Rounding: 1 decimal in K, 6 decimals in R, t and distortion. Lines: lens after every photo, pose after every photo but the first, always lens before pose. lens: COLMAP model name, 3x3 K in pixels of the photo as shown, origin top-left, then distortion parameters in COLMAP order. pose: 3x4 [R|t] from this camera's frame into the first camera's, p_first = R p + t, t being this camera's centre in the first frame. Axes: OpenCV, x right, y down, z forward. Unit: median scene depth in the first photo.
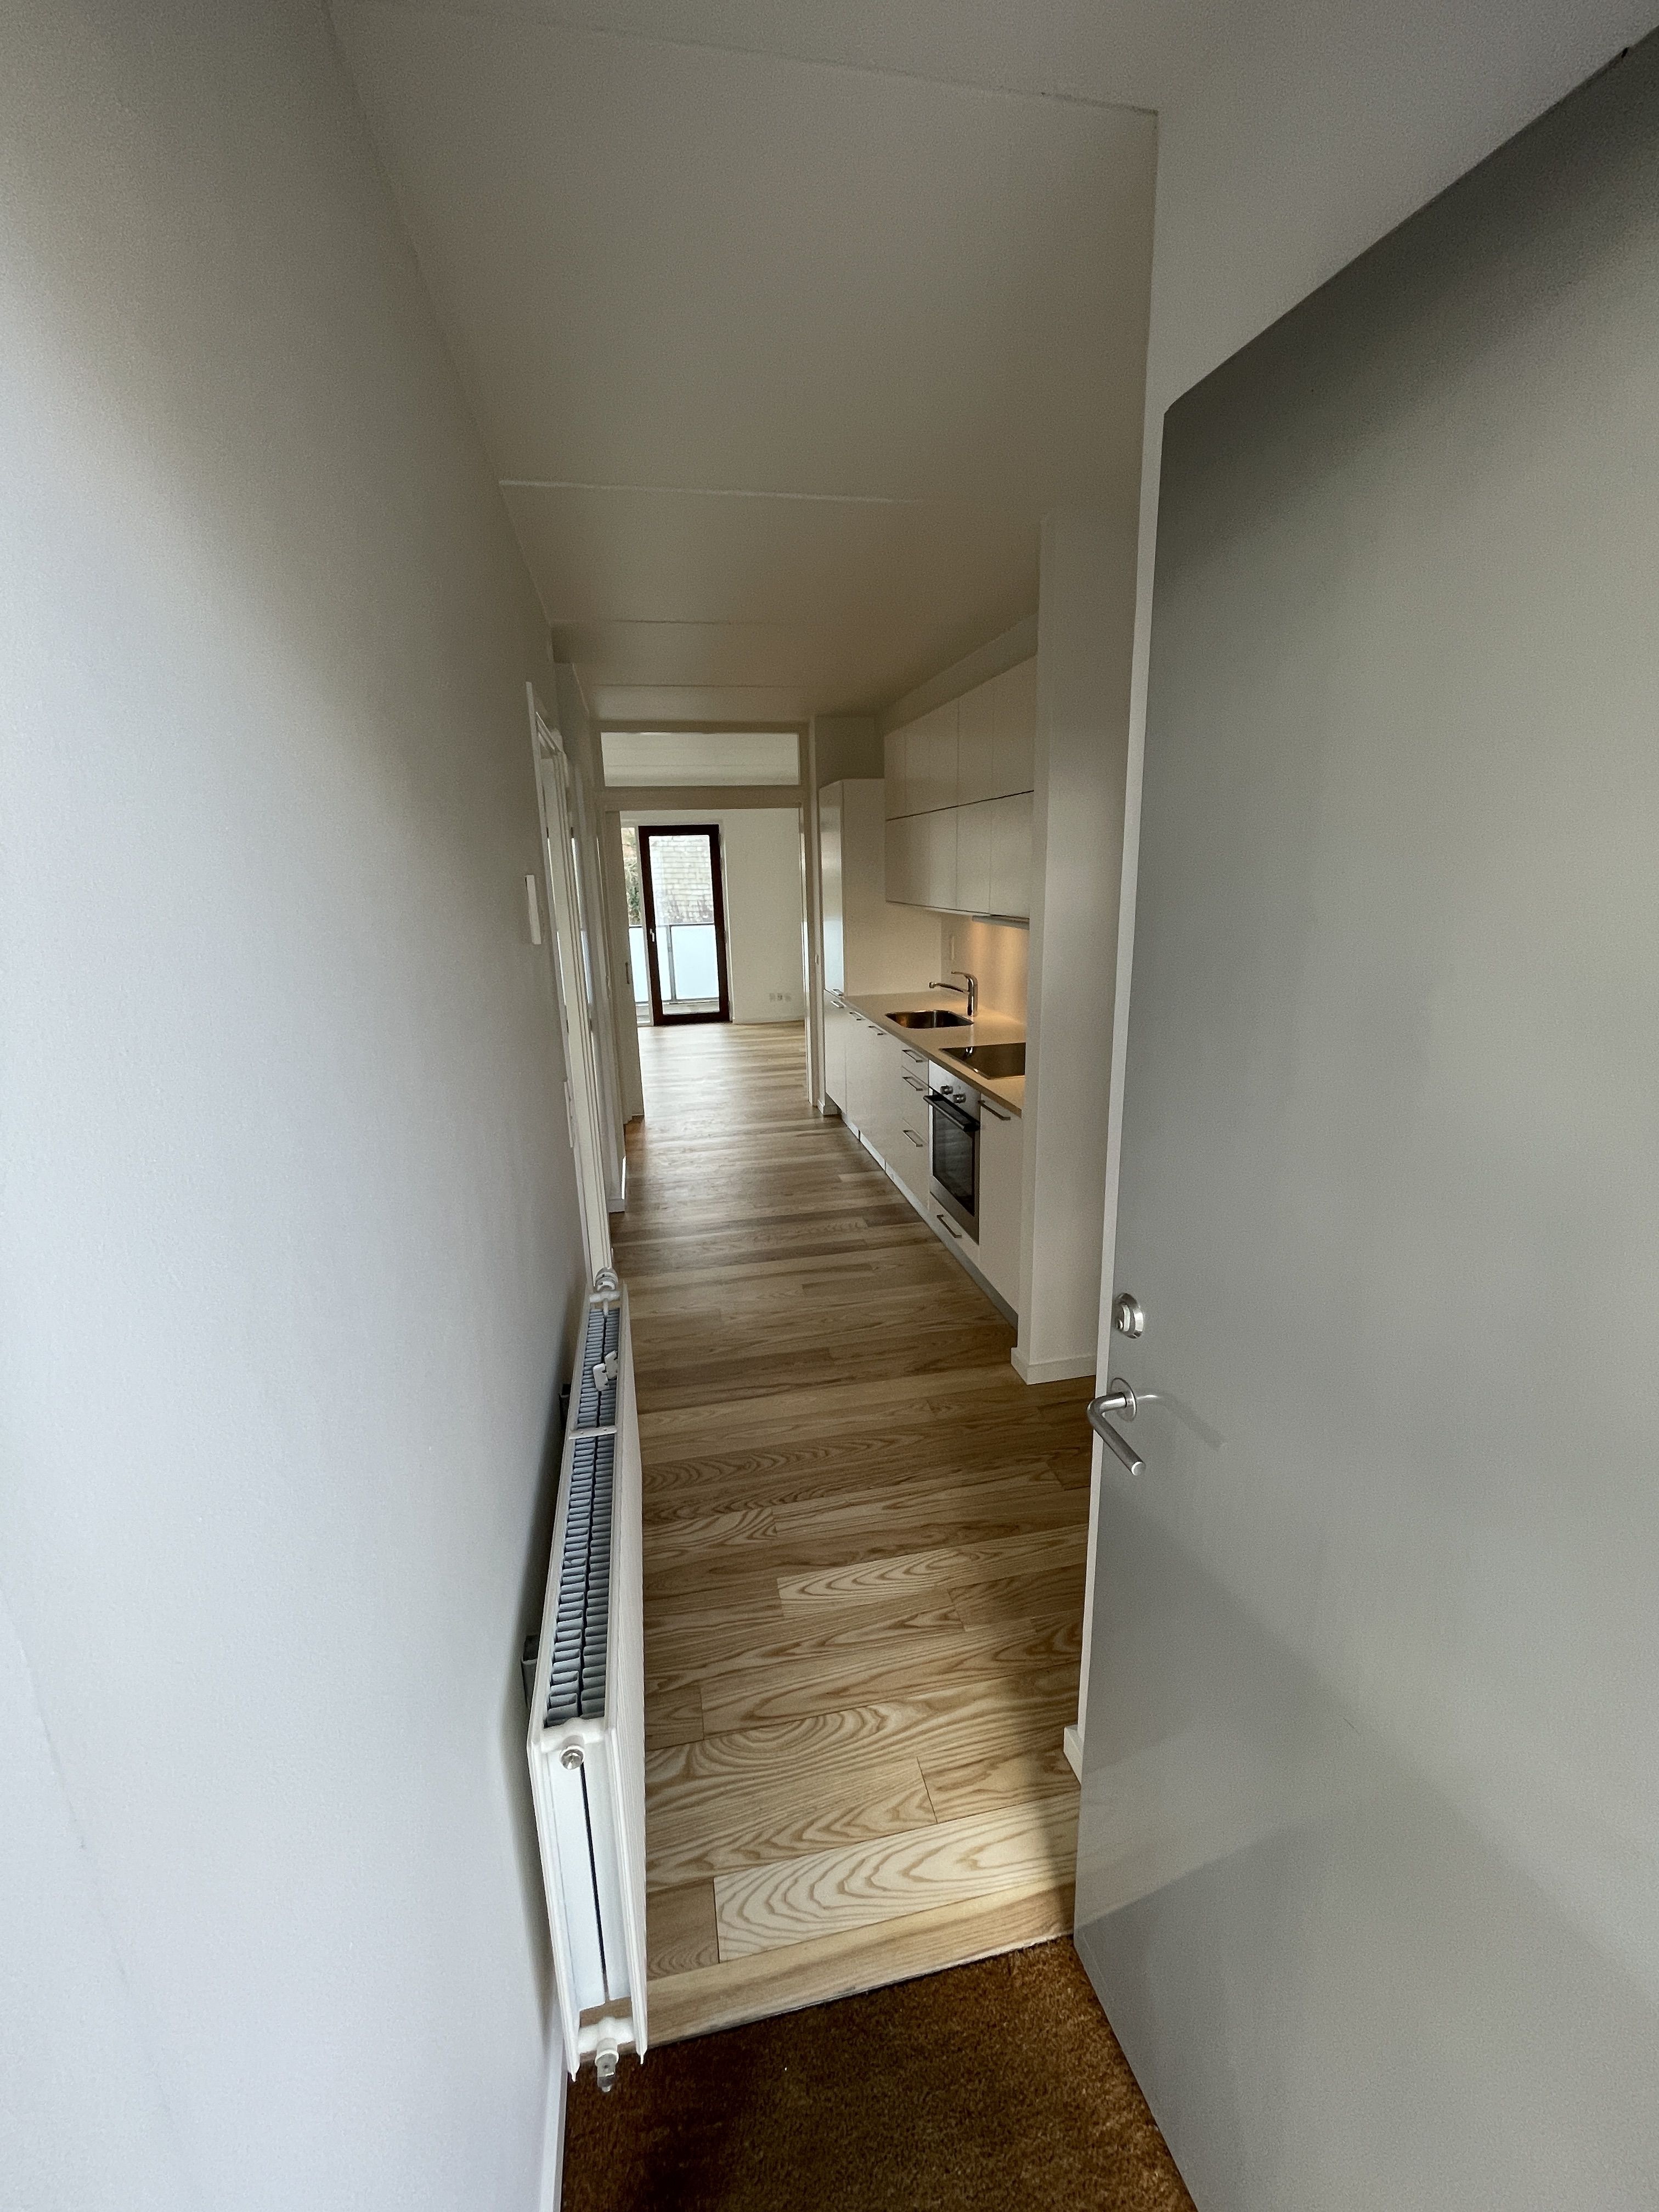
lens RADIAL K [[892.5, 0, 835.1], [0, 892.5, 1097.6], [0, 0, 1]] dist [-0.004204, -0.000514]
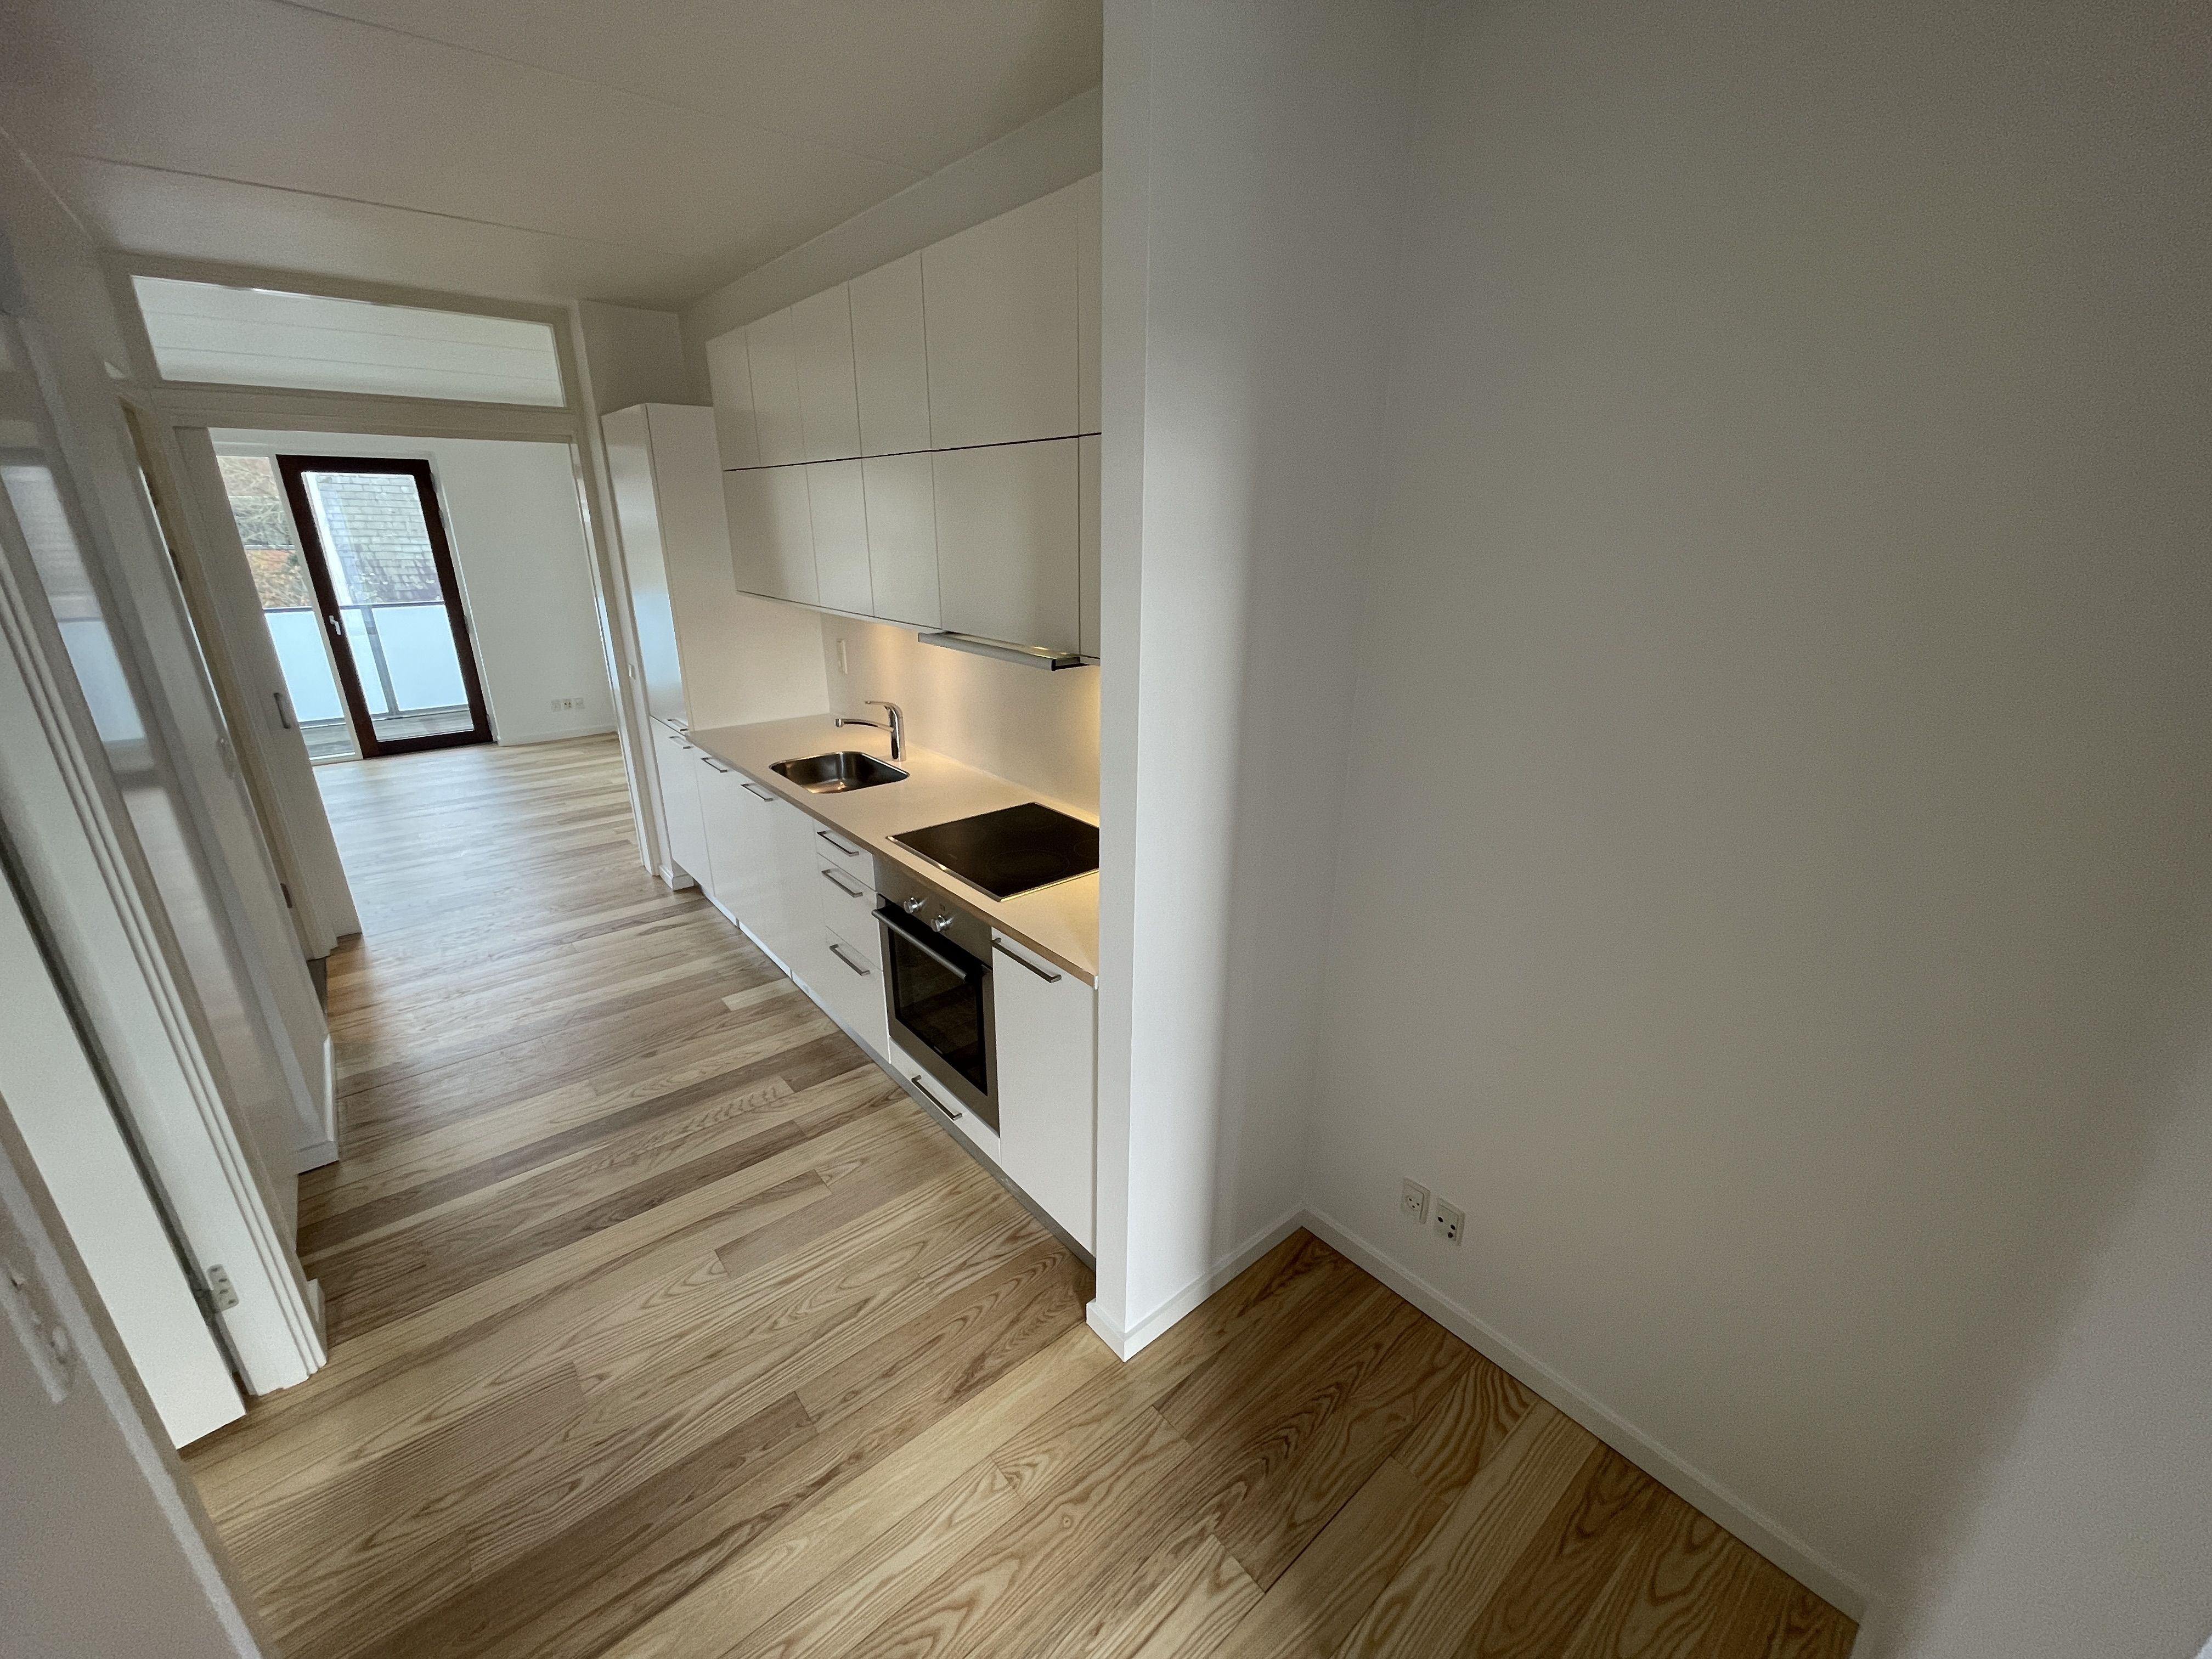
lens RADIAL K [[892.5, 0, 1095.2], [0, 892.5, 834.9], [0, 0, 1]] dist [-0.004204, -0.000514]
pose [[0.886652, -0.128118, 0.444335, -0.027170], [0.089420, 0.990221, 0.107082, -0.076385], [-0.453709, -0.055212, 0.889438, 0.230190]]
